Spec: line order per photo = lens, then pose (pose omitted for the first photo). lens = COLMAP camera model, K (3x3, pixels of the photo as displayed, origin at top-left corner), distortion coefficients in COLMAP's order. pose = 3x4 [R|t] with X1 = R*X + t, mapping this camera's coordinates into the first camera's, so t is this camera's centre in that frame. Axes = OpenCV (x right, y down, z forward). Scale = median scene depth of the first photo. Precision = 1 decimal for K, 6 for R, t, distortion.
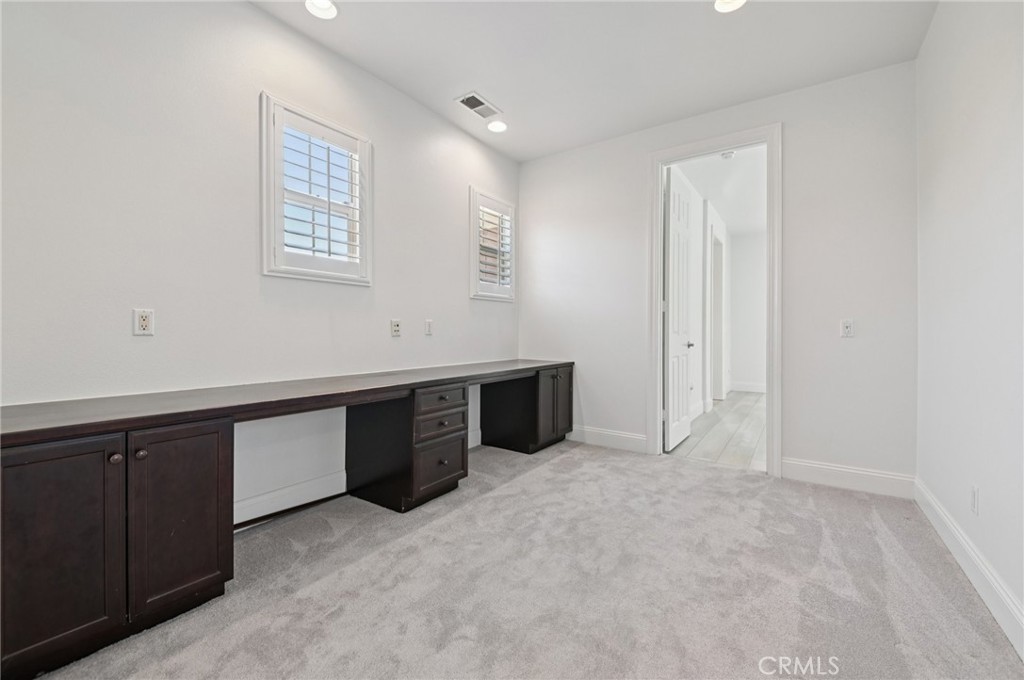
lens RADIAL K [[414.2, 0, 524.8], [0, 414.2, 328.4], [0, 0, 1]] dist [0.040793, -0.000456]
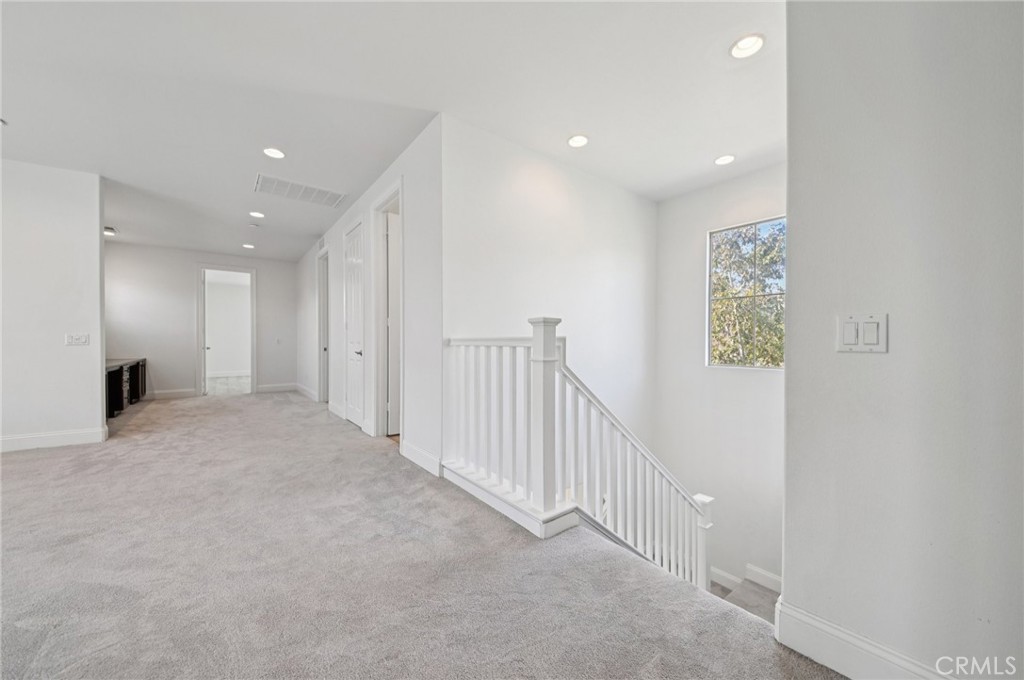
lens RADIAL K [[372.1, 0, 525.7], [0, 372.1, 343.8], [0, 0, 1]] dist [-0.000645, -0.009326]
pose [[0.293811, -0.007361, 0.955835, -1.289735], [-0.004136, 0.999951, 0.008972, -0.010555], [-0.955855, -0.006590, 0.293766, -1.520182]]
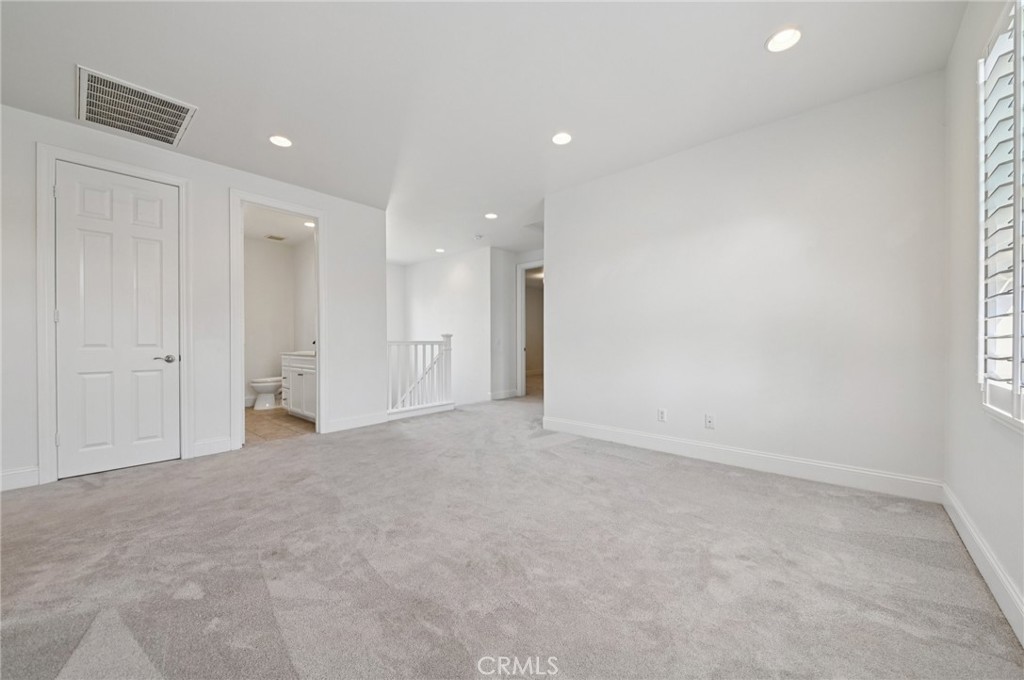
lens RADIAL K [[372.1, 0, 525.7], [0, 372.1, 343.8], [0, 0, 1]] dist [-0.000645, -0.009326]
pose [[-0.994162, -0.003224, 0.107847, -1.237079], [-0.003003, 0.999993, 0.002214, -0.007245], [-0.107853, 0.001877, -0.994165, 0.562223]]
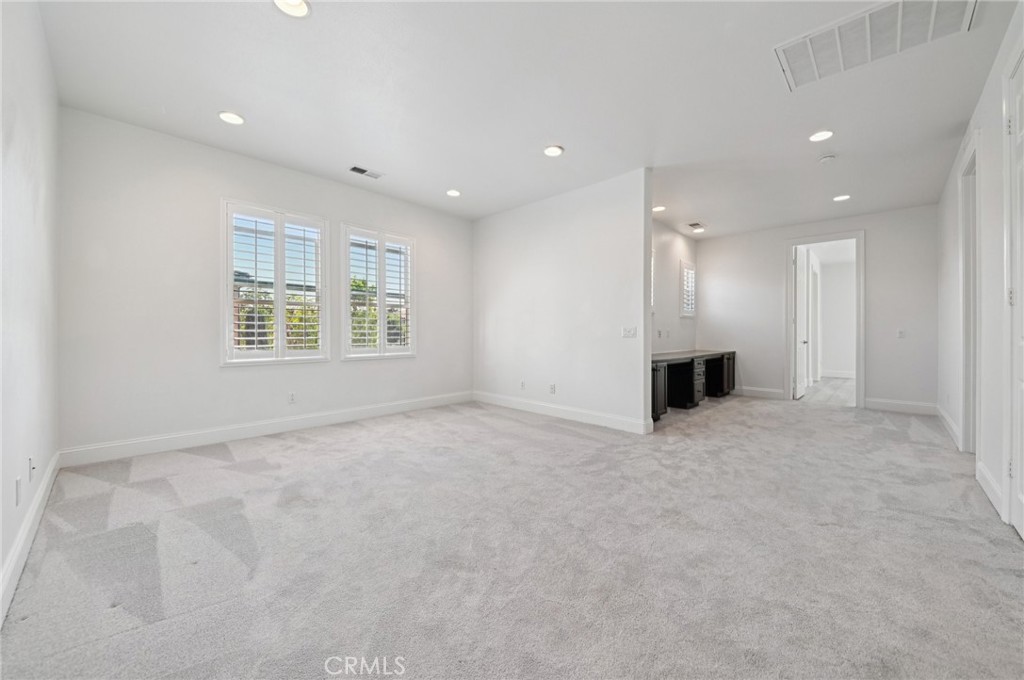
lens RADIAL K [[386.1, 0, 510.5], [0, 386.1, 331.7], [0, 0, 1]] dist [0.015761, -0.010381]
pose [[0.982982, -0.000378, -0.183704, -0.711319], [0.000445, 1.000000, 0.000325, -0.008867], [0.183704, -0.000401, 0.982982, -1.129366]]
